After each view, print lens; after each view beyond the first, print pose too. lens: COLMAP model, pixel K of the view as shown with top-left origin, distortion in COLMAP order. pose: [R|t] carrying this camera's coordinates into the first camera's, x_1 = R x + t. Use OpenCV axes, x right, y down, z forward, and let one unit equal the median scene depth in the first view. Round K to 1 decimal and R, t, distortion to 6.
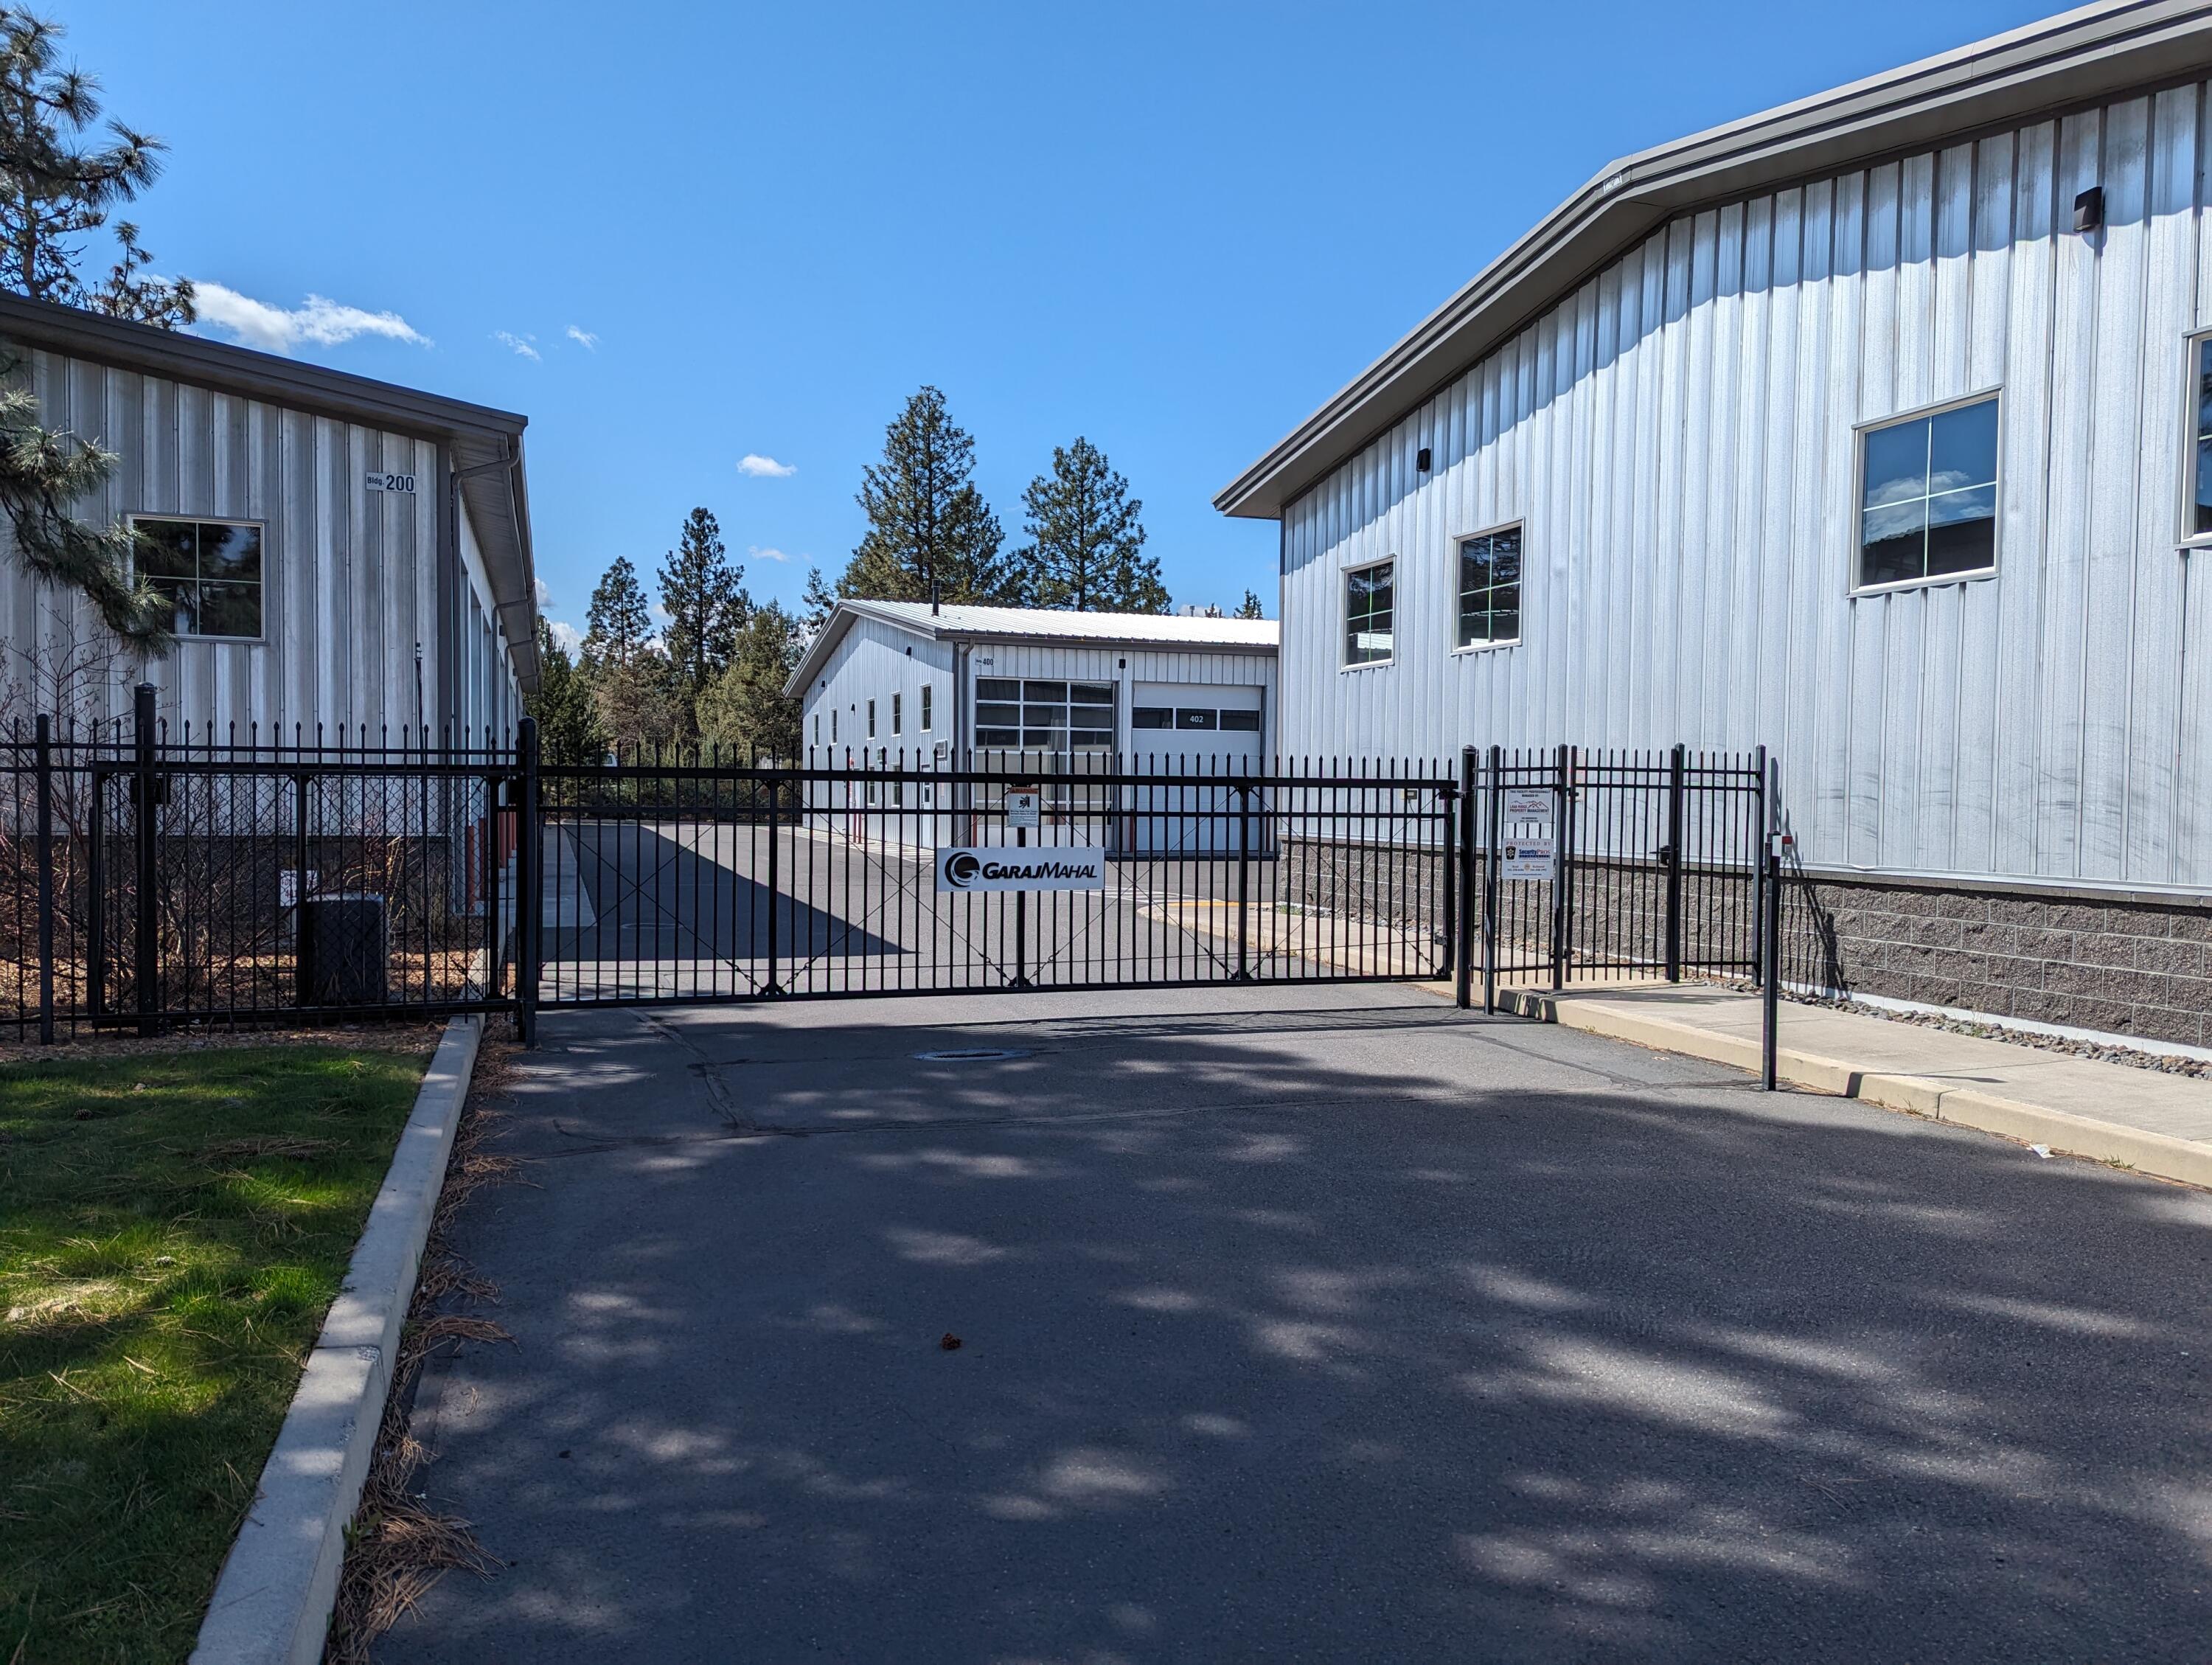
lens RADIAL K [[1558.0, 0, 1098.8], [0, 1558.0, 846.5], [0, 0, 1]] dist [0.060436, -0.045809]
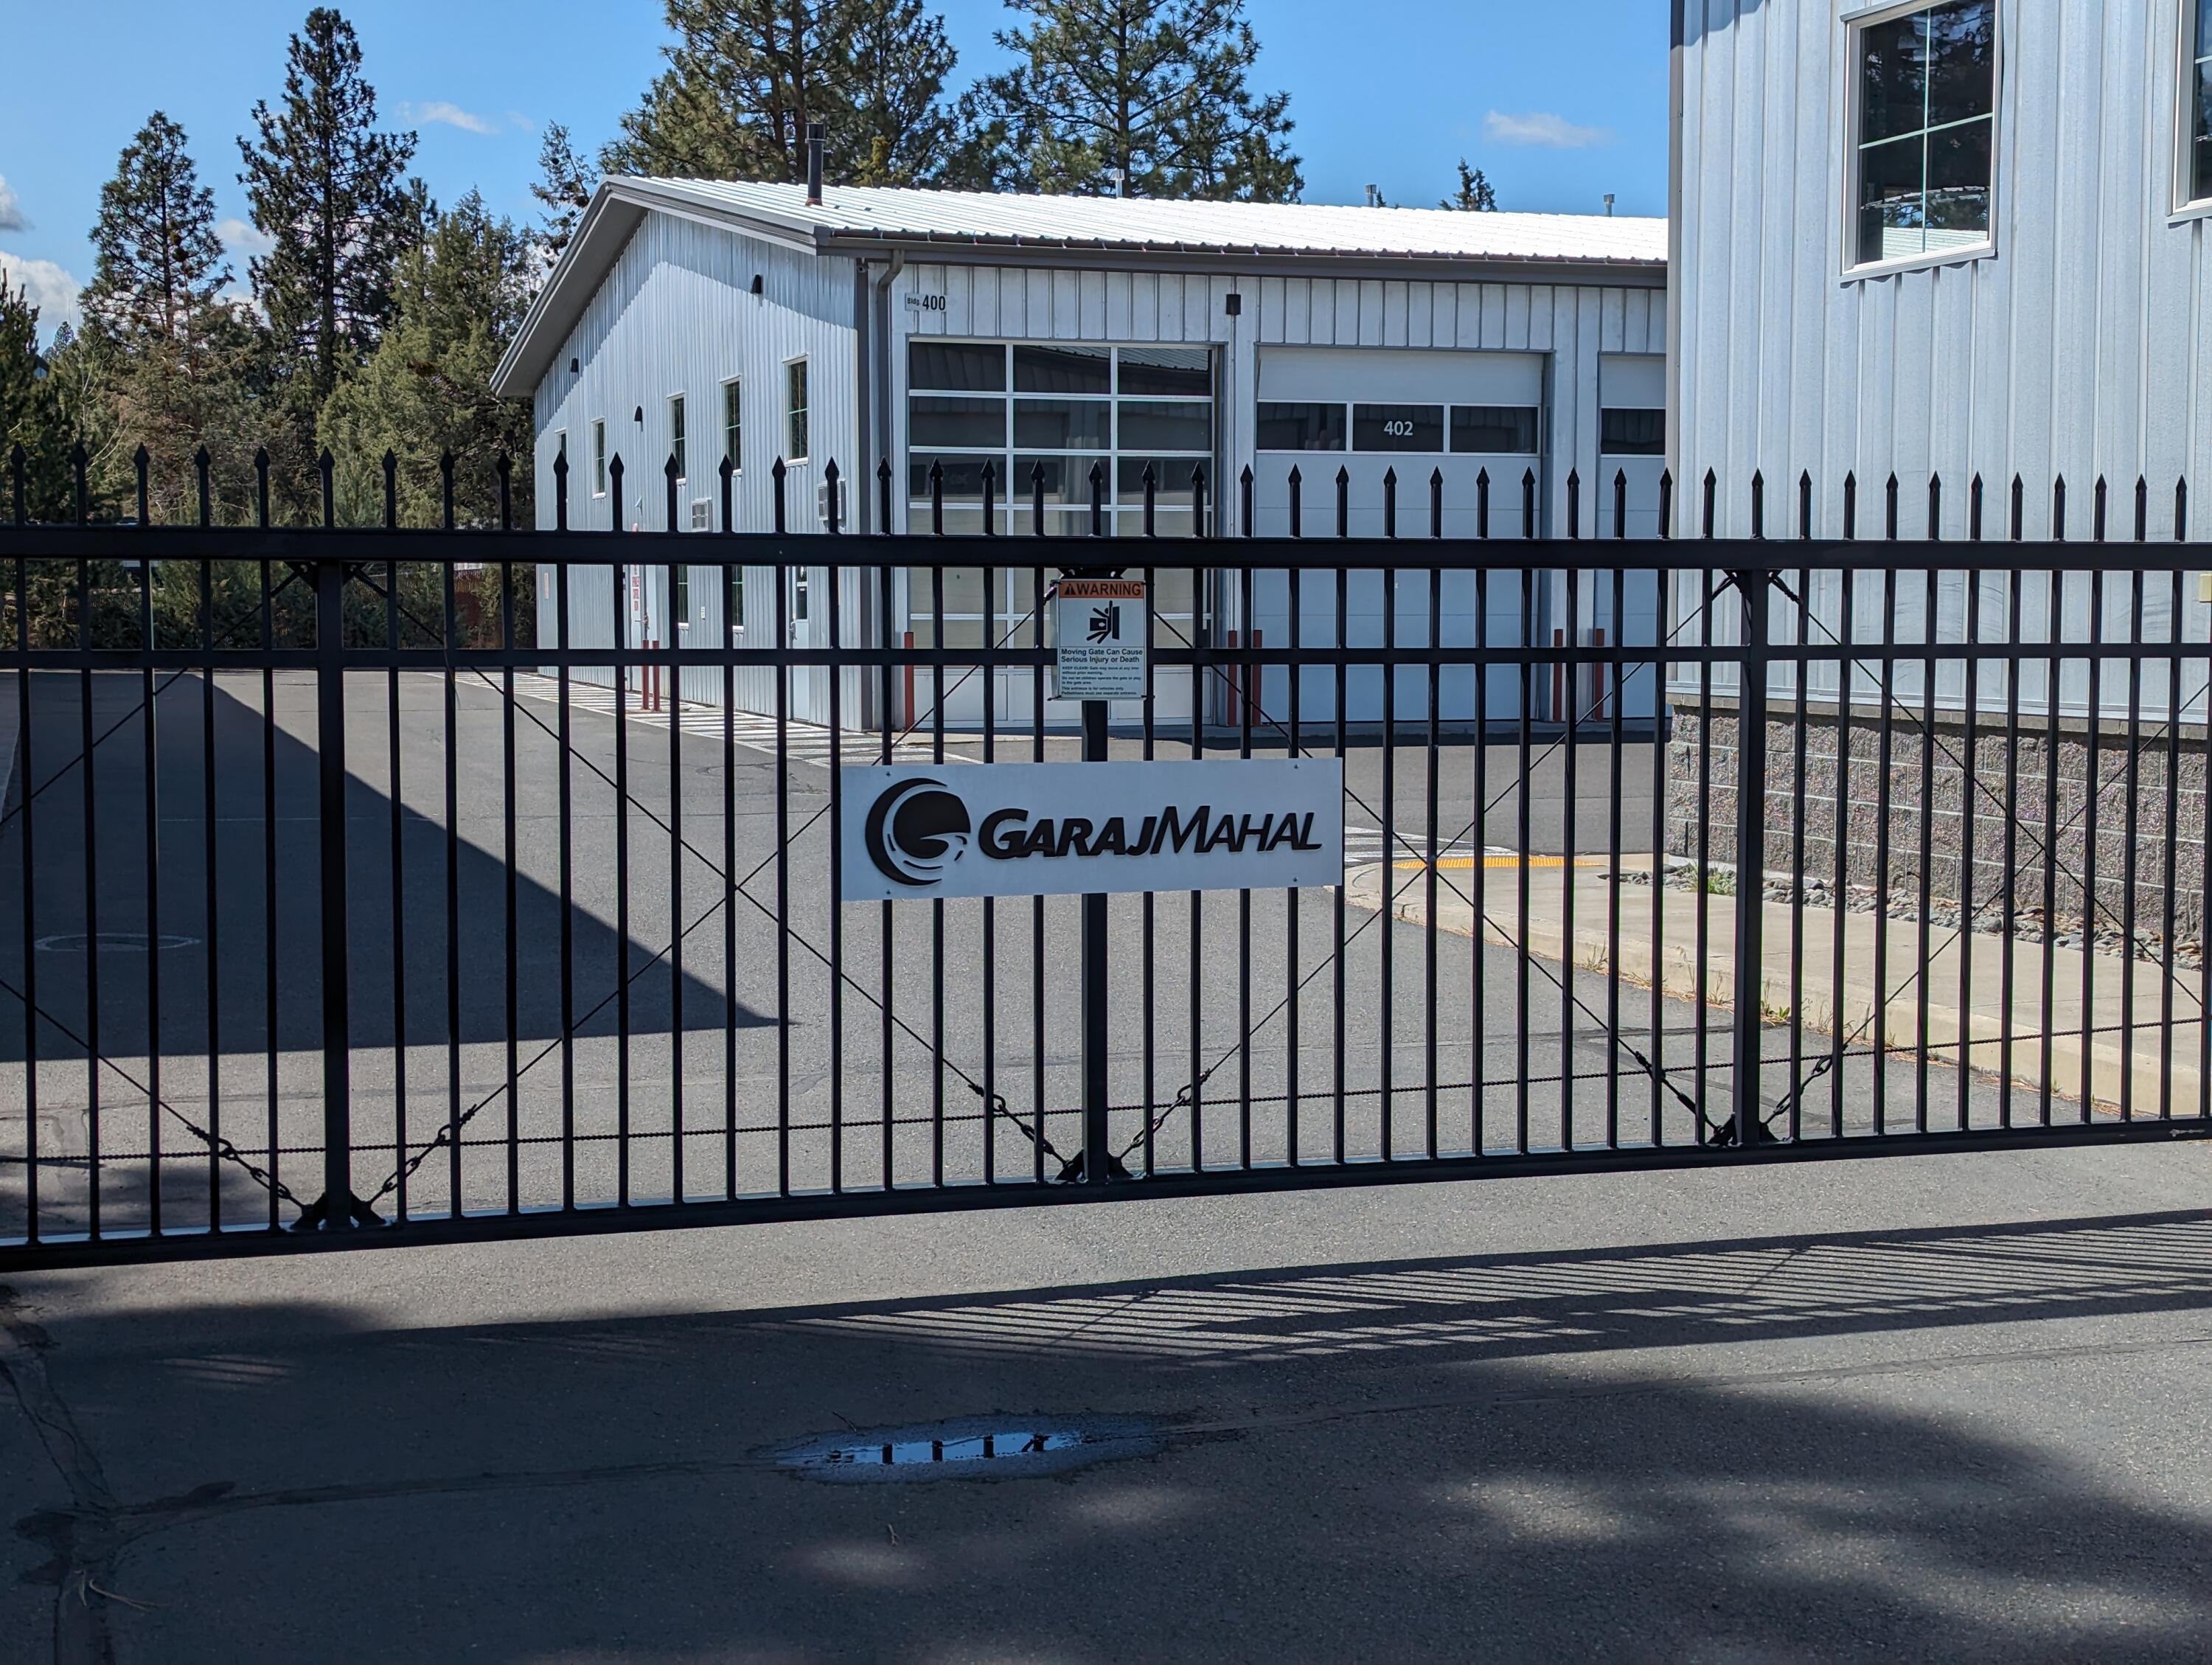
lens RADIAL K [[3114.8, 0, 1091.1], [0, 3114.8, 832.6], [0, 0, 1]] dist [0.075831, 0.000000]
pose [[0.999802, -0.008831, -0.017805, -0.011303], [0.009560, 0.999101, 0.041293, -0.003347], [0.017424, -0.041455, 0.998988, 0.099340]]
